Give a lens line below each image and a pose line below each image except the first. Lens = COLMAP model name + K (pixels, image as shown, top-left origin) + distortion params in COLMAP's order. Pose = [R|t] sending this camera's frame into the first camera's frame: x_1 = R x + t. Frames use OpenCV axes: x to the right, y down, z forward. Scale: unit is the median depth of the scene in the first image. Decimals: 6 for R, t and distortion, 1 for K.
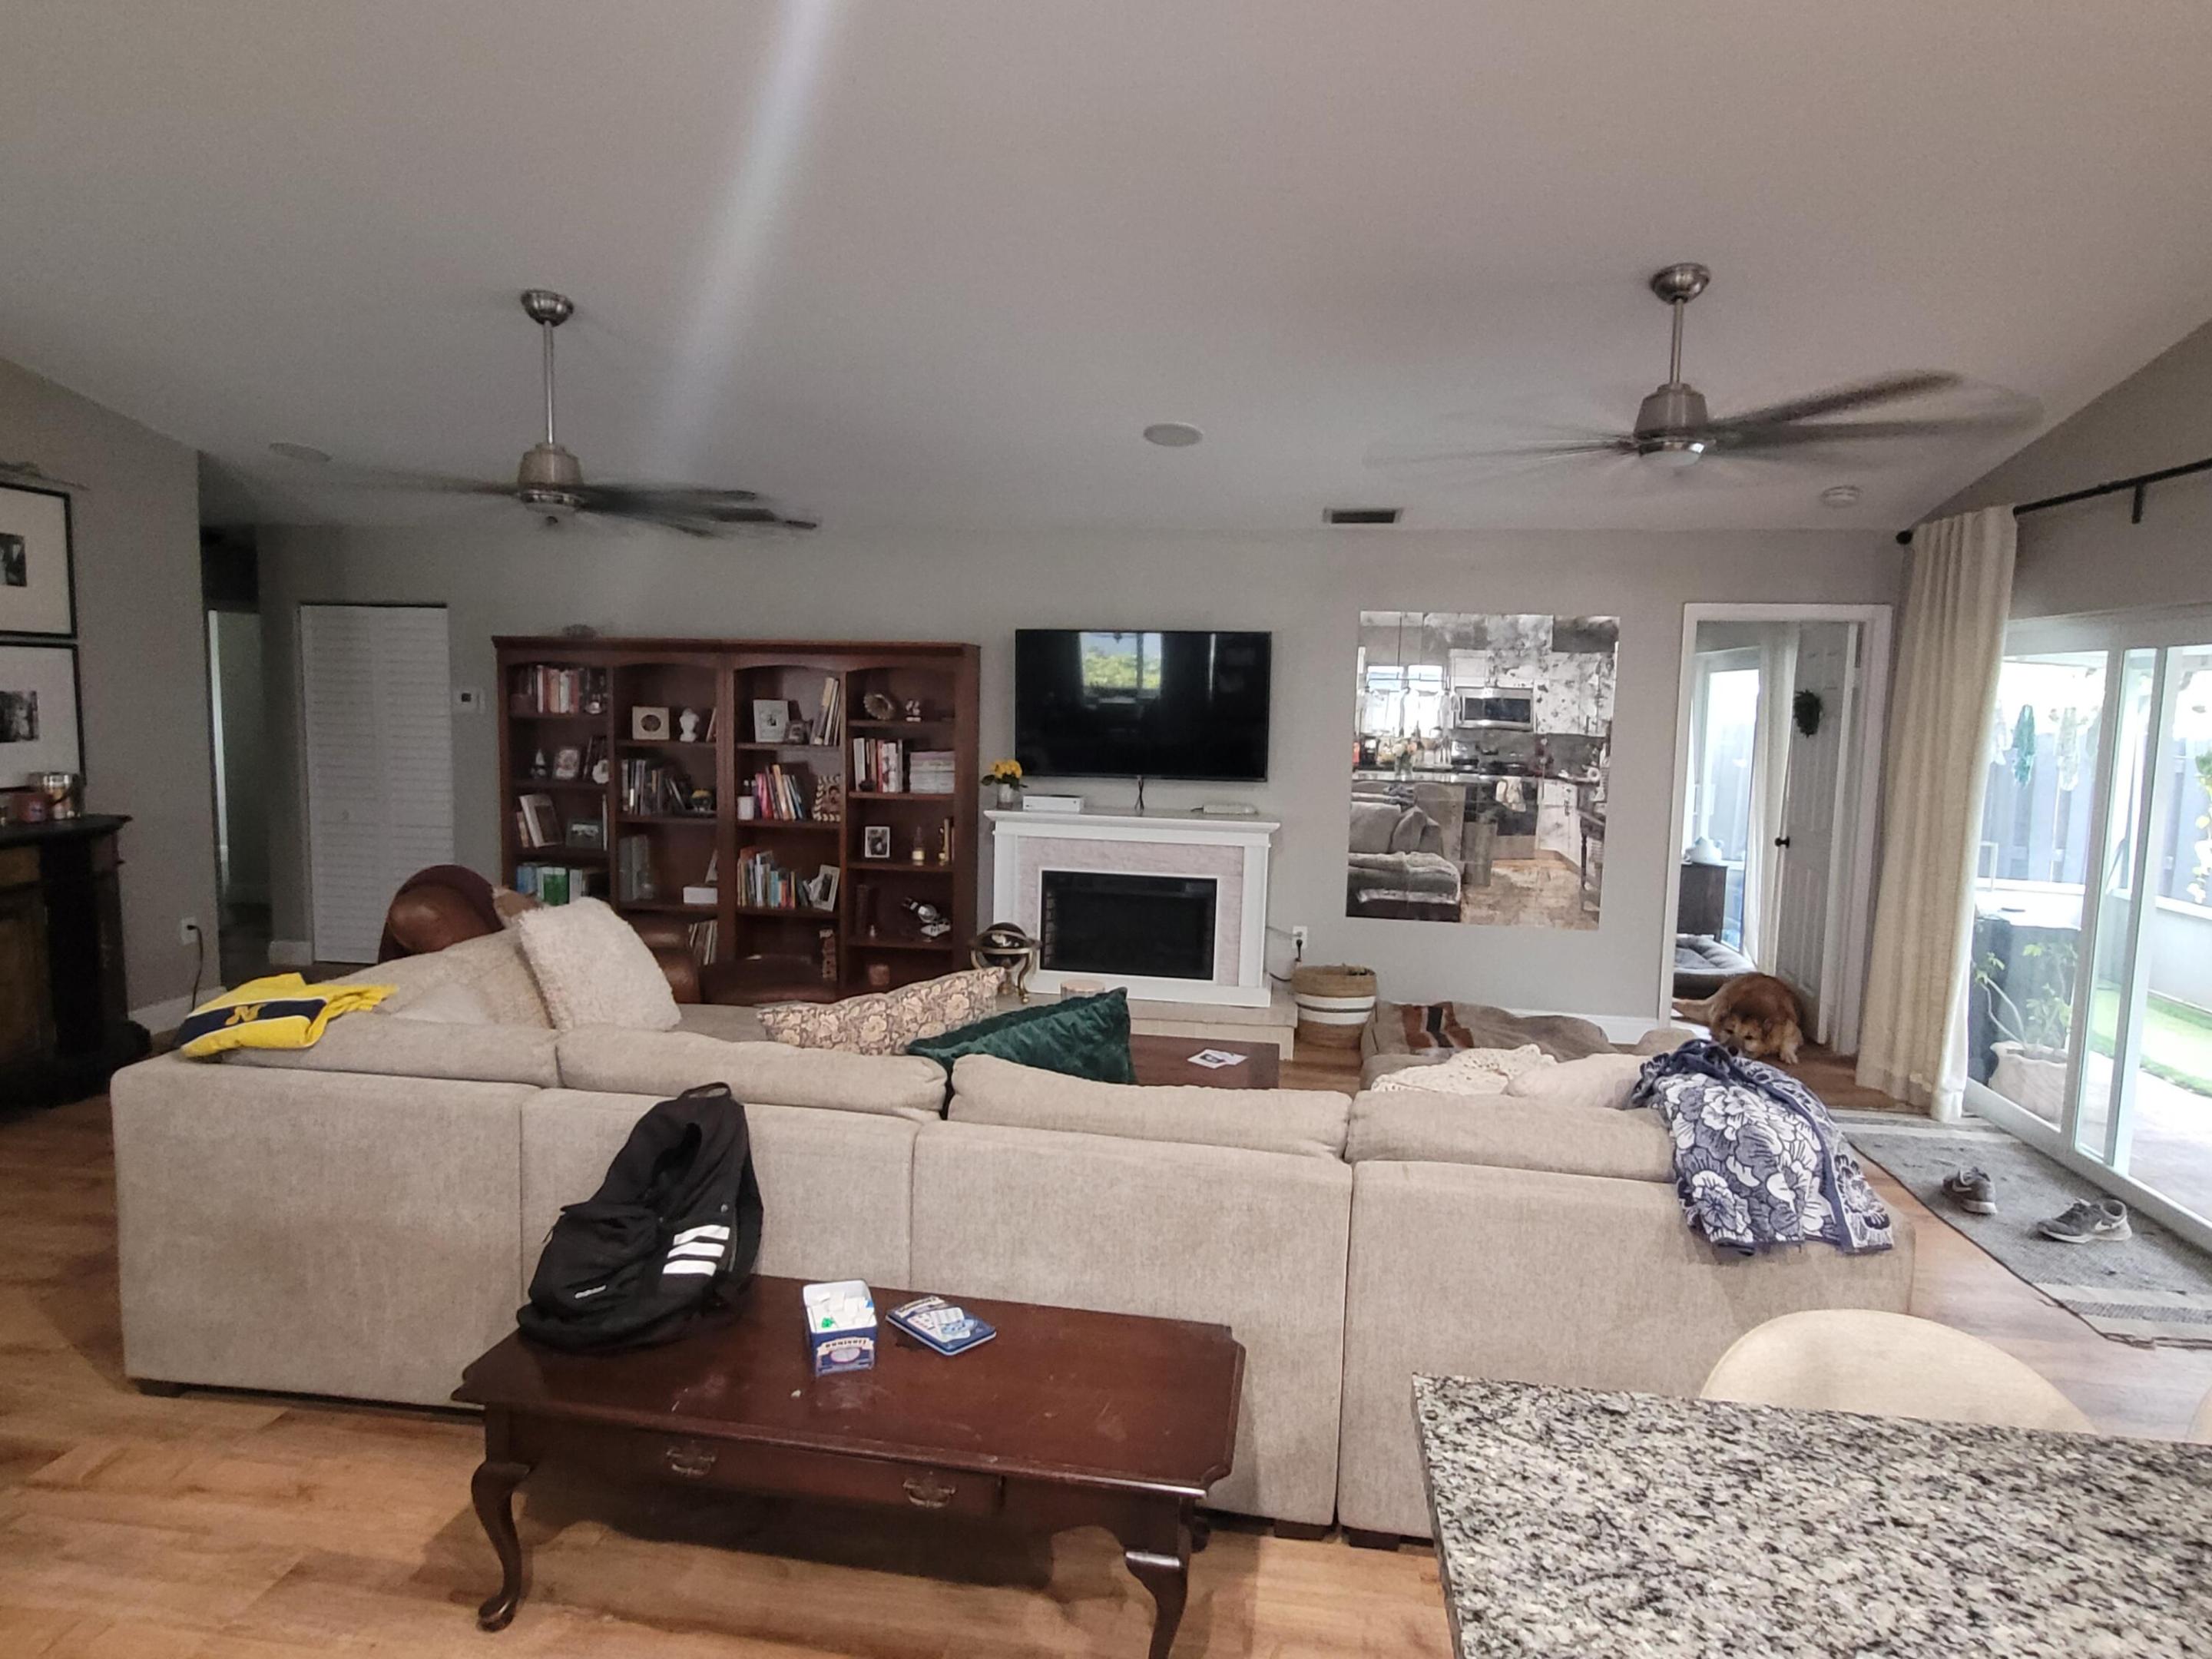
lens RADIAL K [[1302.5, 0, 1095.7], [0, 1302.5, 823.1], [0, 0, 1]] dist [0.004113, -0.001111]
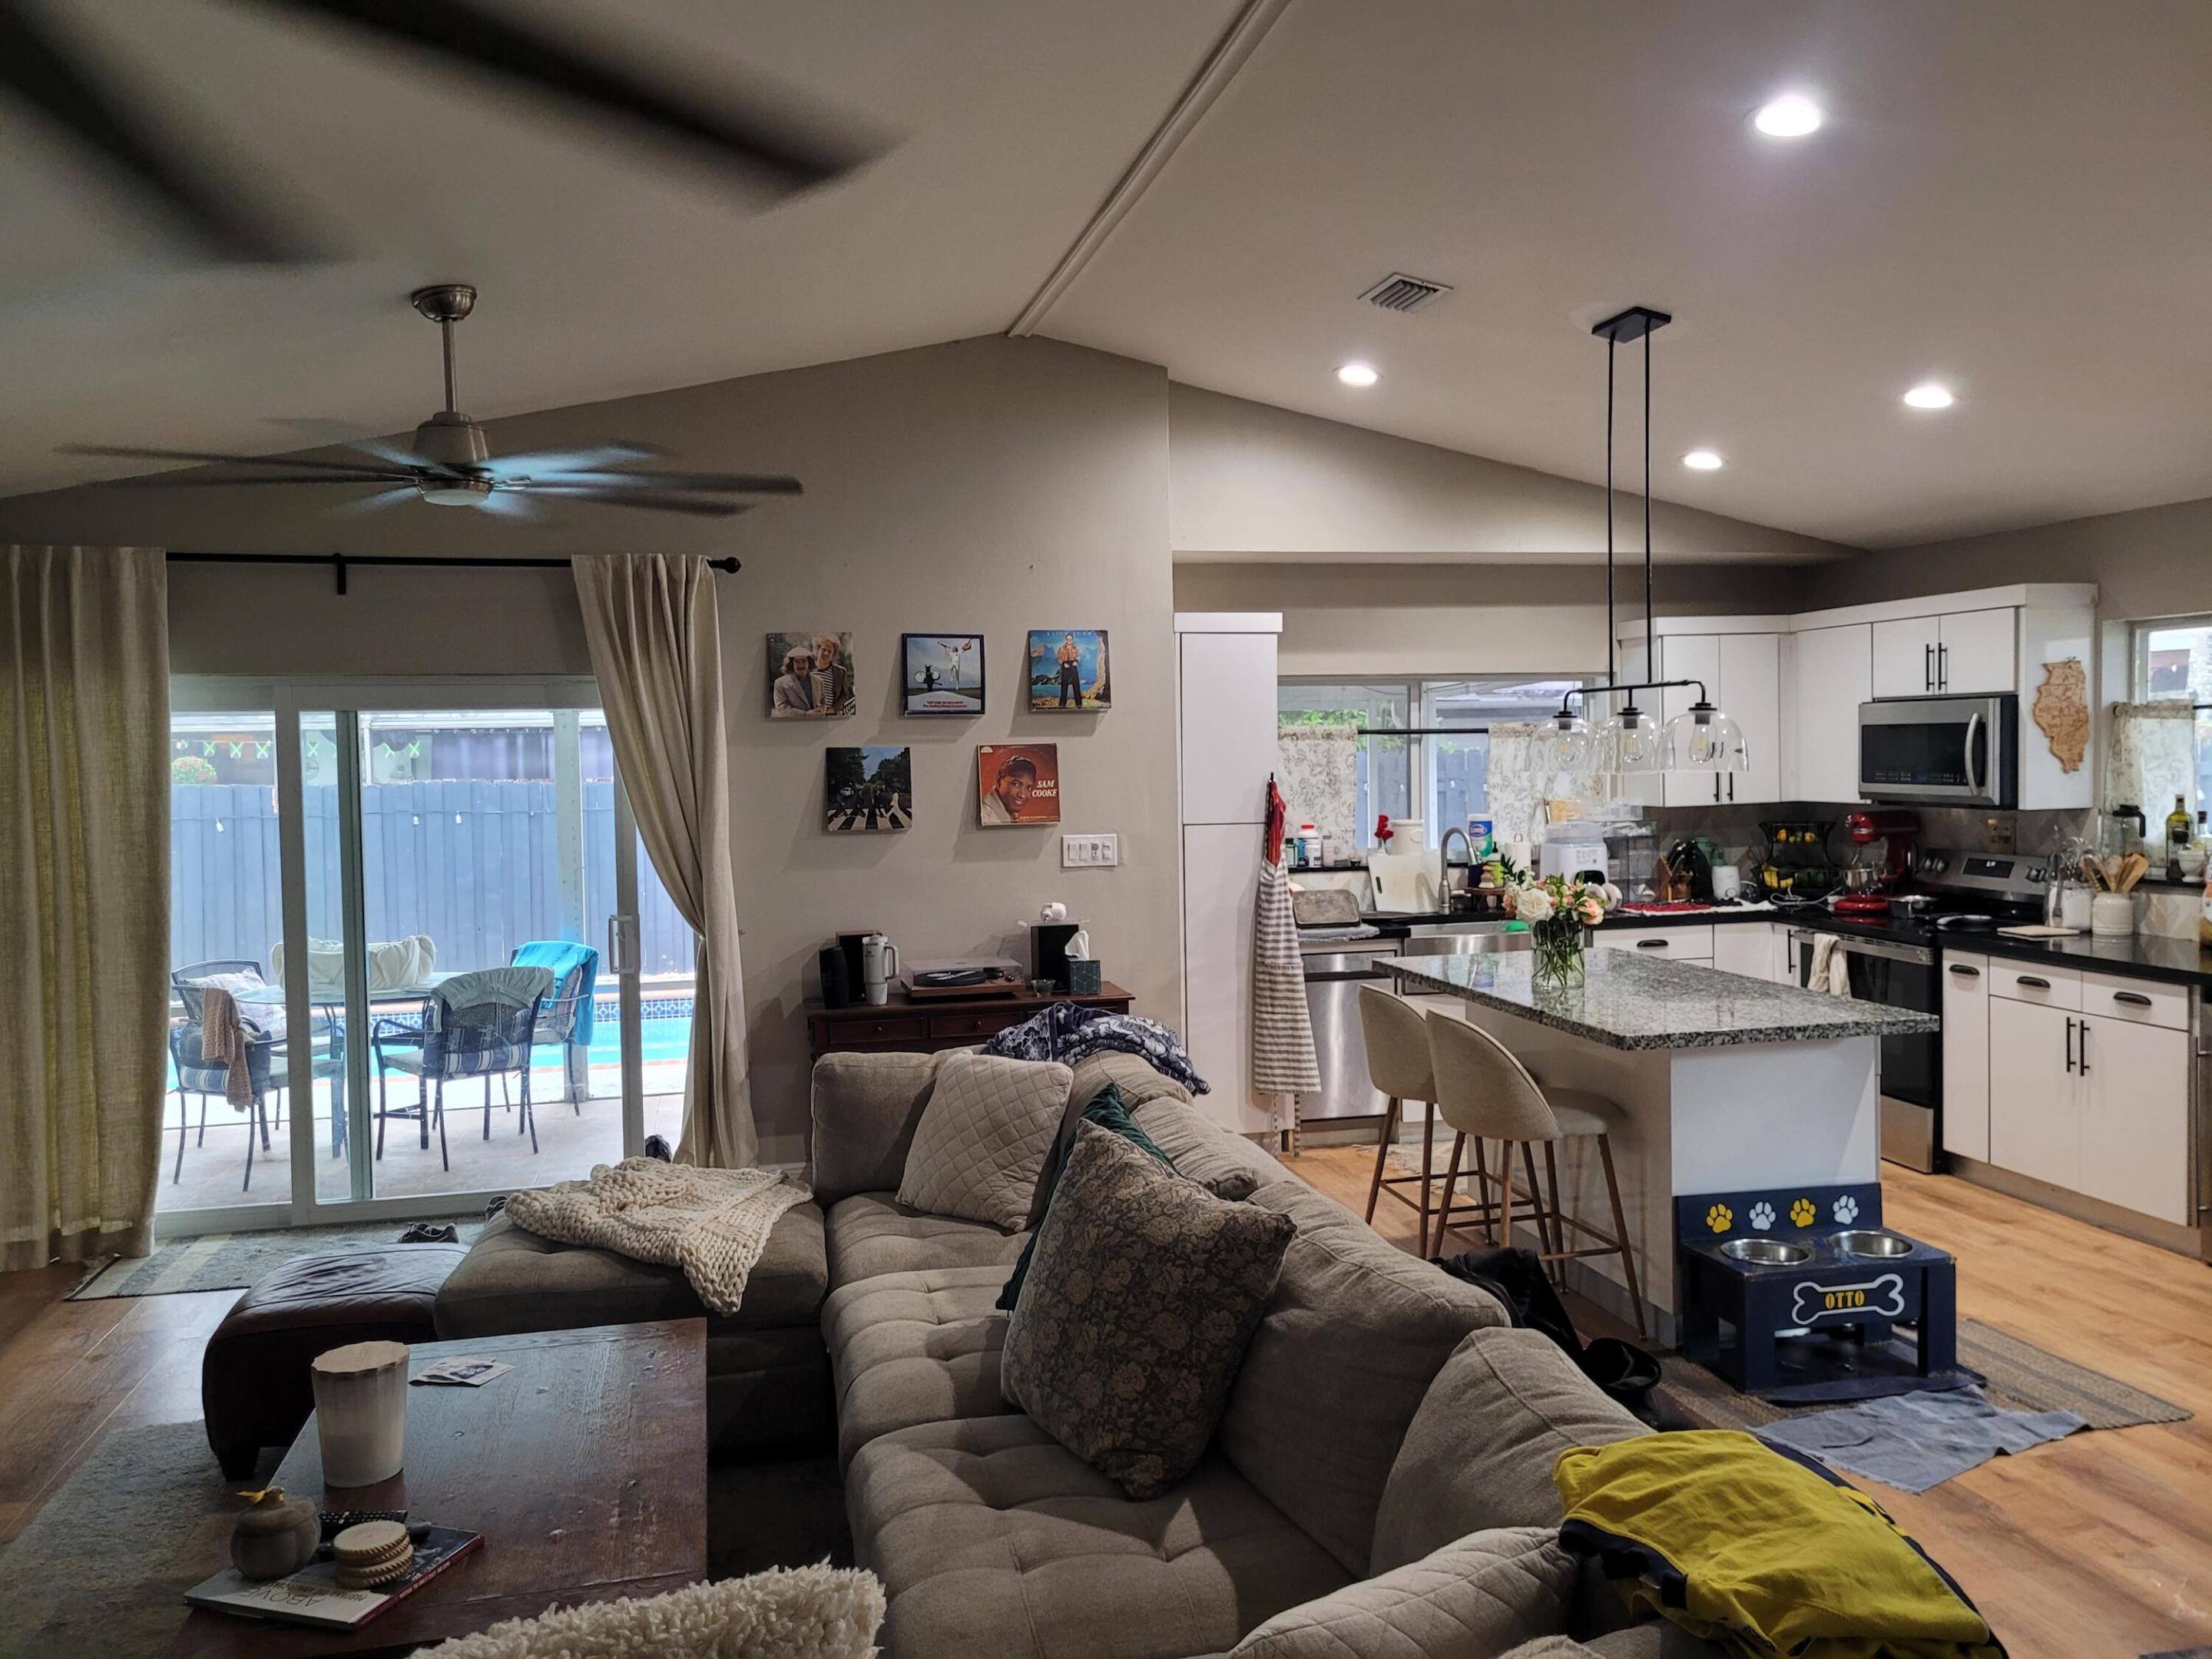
lens RADIAL K [[1665.6, 0, 1090.5], [0, 1665.6, 822.5], [0, 0, 1]] dist [0.064300, -0.070459]
pose [[-0.366598, -0.056924, 0.928637, -0.478280], [0.102360, 0.989600, 0.101070, -0.080794], [-0.924732, 0.132107, -0.356958, 0.634999]]
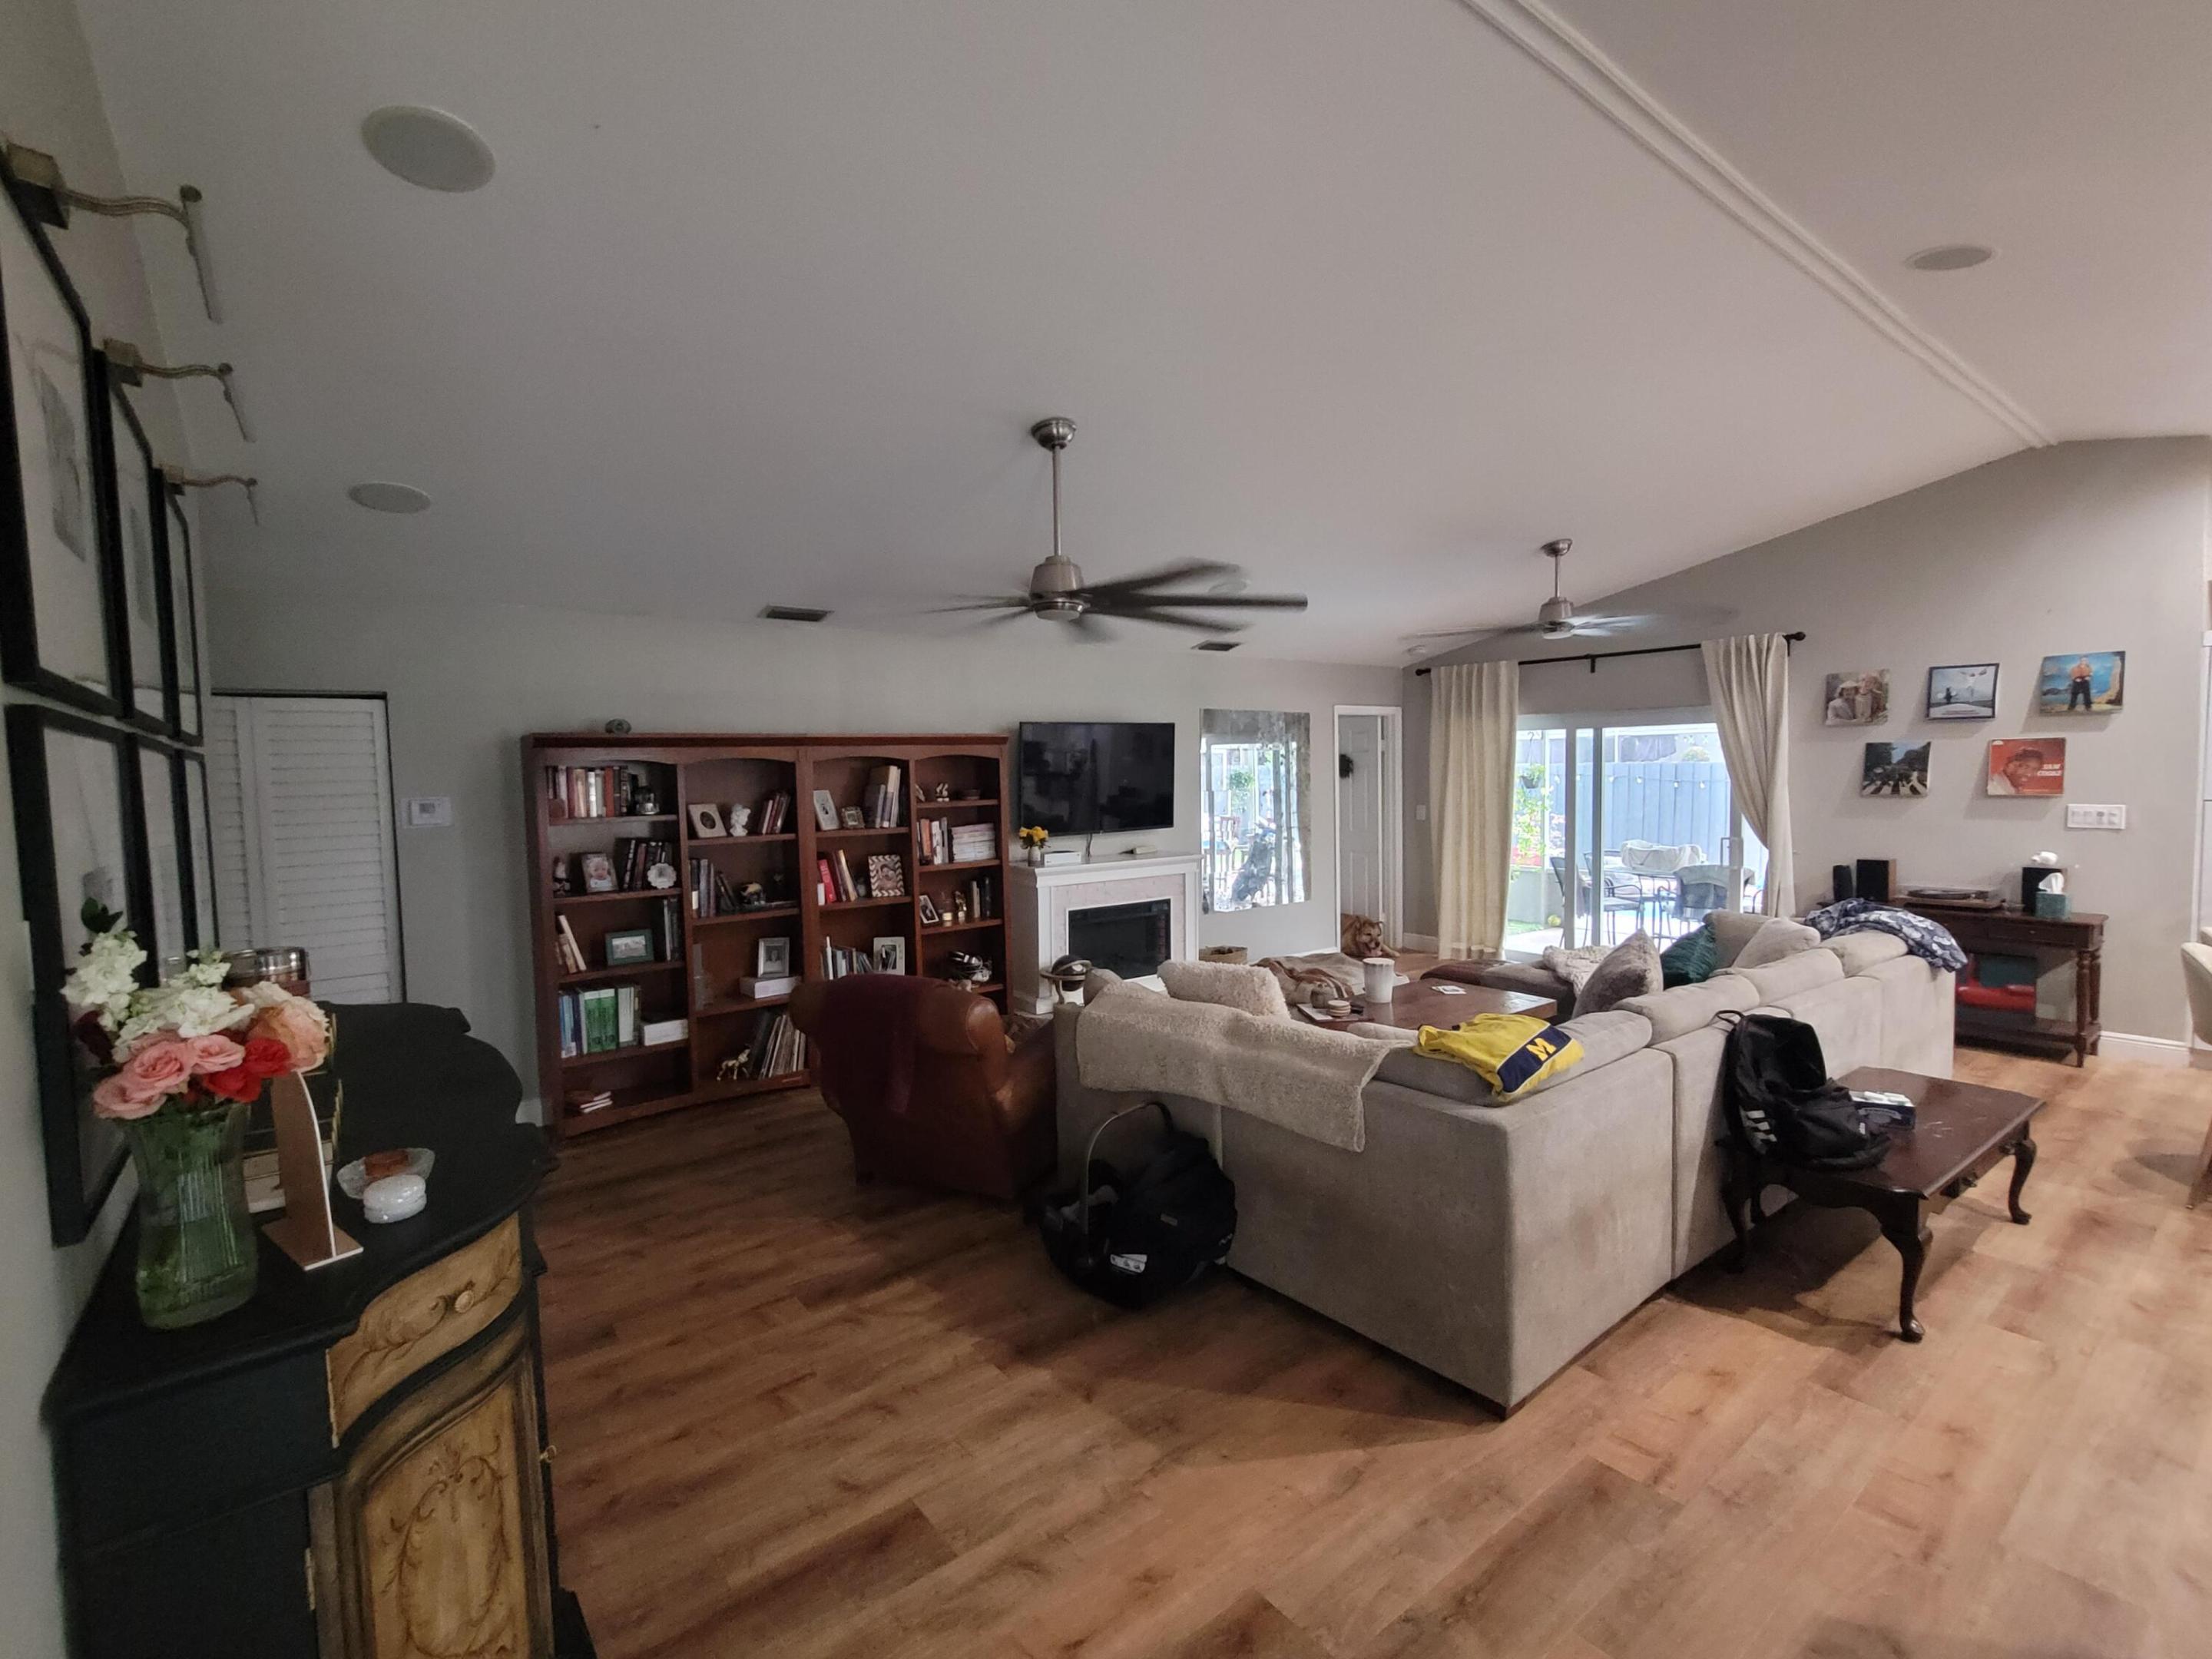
lens RADIAL K [[1005.3, 0, 1106.6], [0, 1005.3, 824.6], [0, 0, 1]] dist [0.002491, 0.000402]
pose [[0.691936, -0.079407, 0.717579, -0.693757], [0.108469, 0.994085, 0.005411, -0.047051], [-0.713764, 0.074091, 0.696456, 0.276109]]
